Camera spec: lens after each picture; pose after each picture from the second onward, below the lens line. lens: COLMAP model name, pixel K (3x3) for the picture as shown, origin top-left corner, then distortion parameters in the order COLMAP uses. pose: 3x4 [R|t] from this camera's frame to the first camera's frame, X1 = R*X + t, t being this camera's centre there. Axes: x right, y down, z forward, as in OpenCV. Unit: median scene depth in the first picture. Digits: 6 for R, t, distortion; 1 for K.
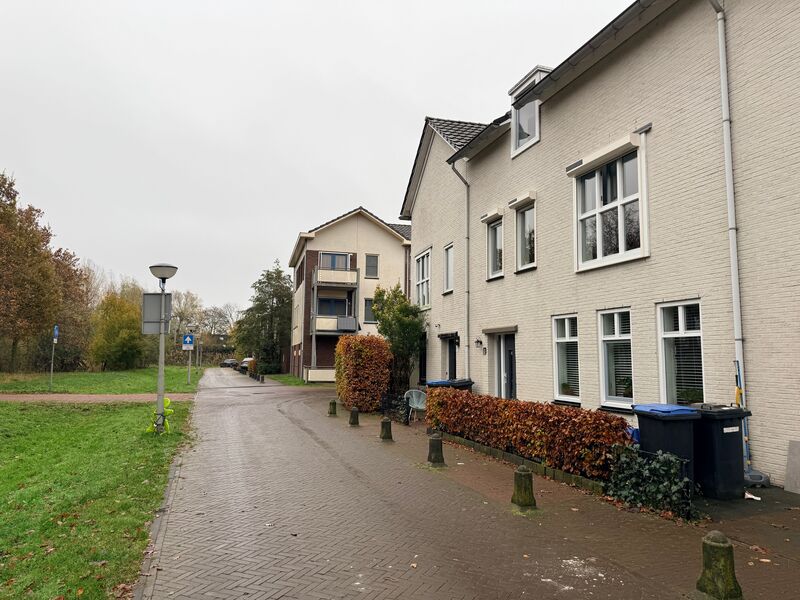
lens RADIAL K [[552.5, 0, 402.5], [0, 552.5, 296.8], [0, 0, 1]] dist [0.064504, -0.081338]
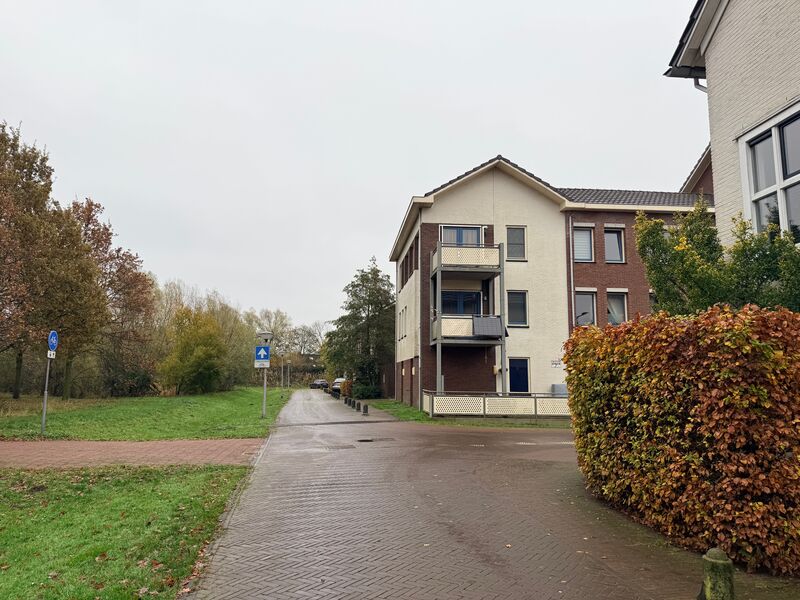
lens RADIAL K [[550.9, 0, 395.5], [0, 550.9, 303.7], [0, 0, 1]] dist [0.115906, -0.146211]
pose [[0.986486, -0.027718, -0.161485, -0.094575], [0.024022, 0.999404, -0.024795, 0.032630], [0.162076, 0.020581, 0.986564, 0.306090]]
